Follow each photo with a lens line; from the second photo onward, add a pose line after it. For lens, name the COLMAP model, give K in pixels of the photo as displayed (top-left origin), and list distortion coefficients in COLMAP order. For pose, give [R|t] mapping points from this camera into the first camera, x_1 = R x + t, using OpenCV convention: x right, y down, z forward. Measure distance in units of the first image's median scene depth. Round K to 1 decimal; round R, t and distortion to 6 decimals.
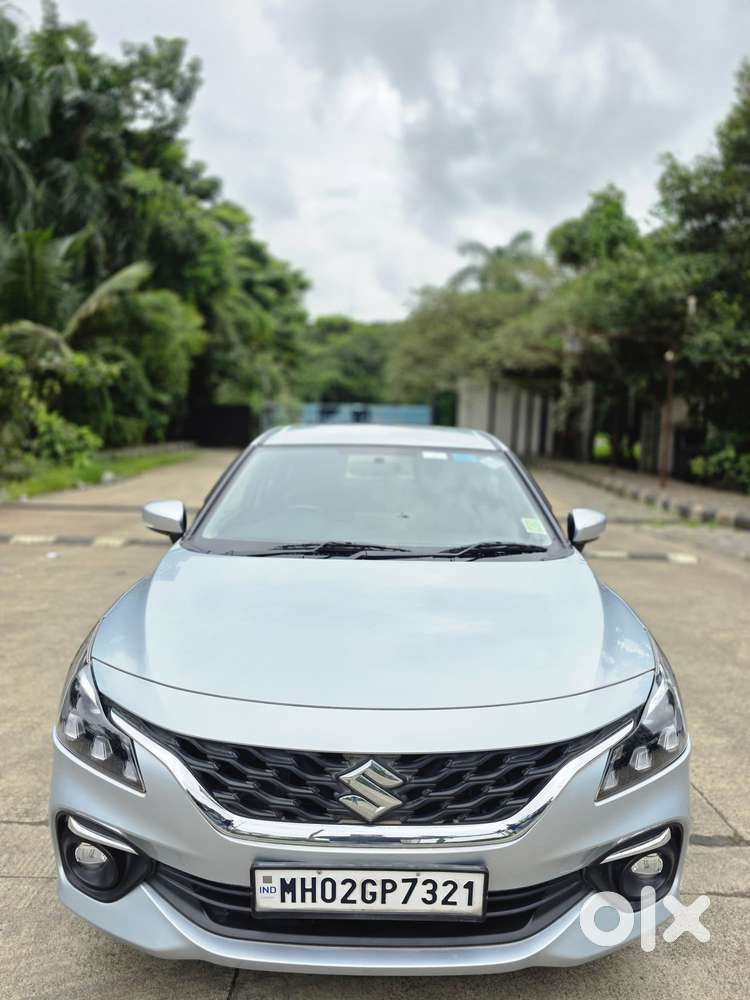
lens RADIAL K [[683.3, 0, 358.2], [0, 683.3, 498.7], [0, 0, 1]] dist [0.045212, -0.029067]
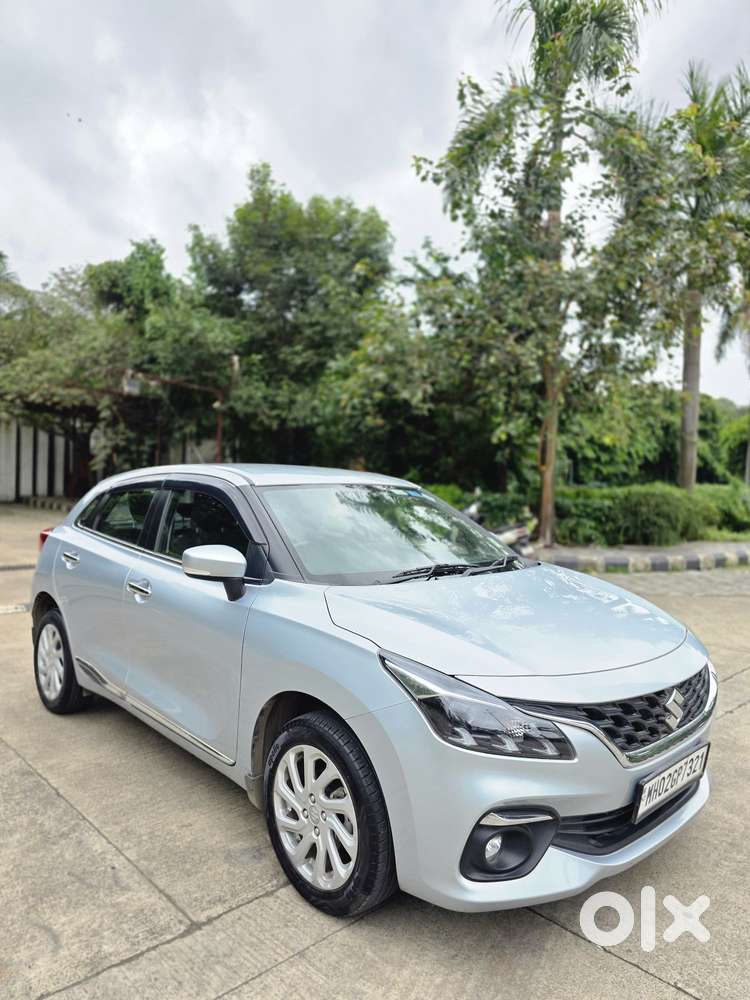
lens RADIAL K [[683.3, 0, 402.0], [0, 683.3, 497.0], [0, 0, 1]] dist [0.045212, -0.029067]
pose [[0.708131, -0.019416, 0.705814, -0.159310], [0.063089, 0.997363, -0.035859, -0.002669], [-0.703257, 0.069922, 0.707489, 0.034173]]
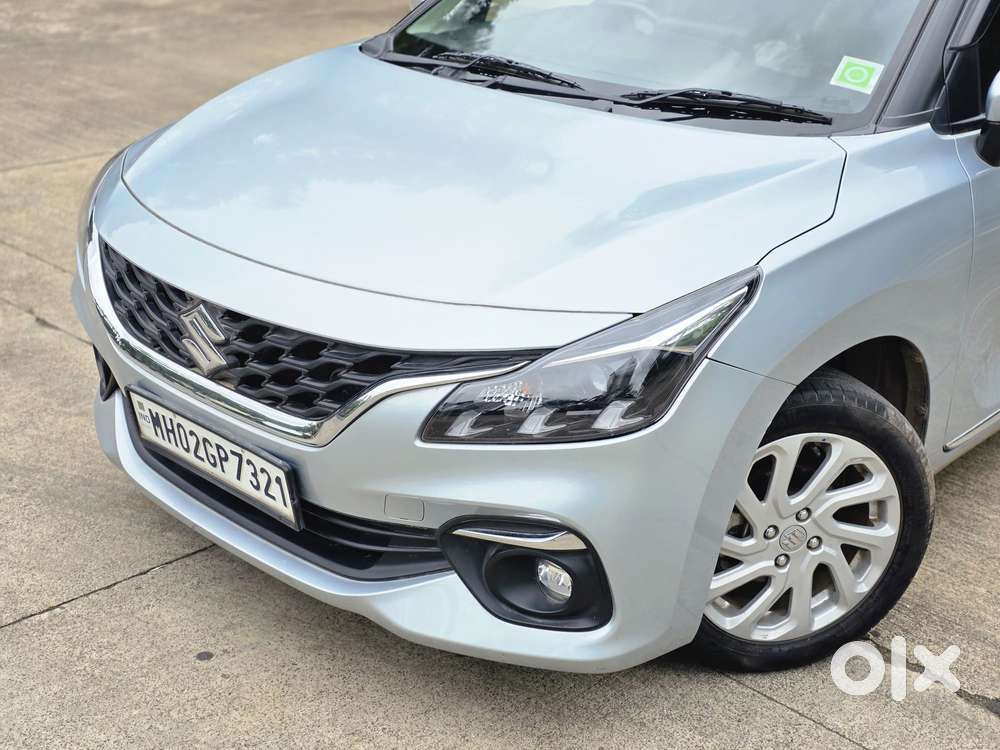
lens RADIAL K [[1345.4, 0, 503.1], [0, 1345.4, 375.8], [0, 0, 1]] dist [0.122533, 0.000000]
pose [[0.718935, 0.265285, -0.642461, 0.140835], [-0.075816, 0.948716, 0.306903, -0.007251], [0.690930, -0.171934, 0.702178, 0.008774]]
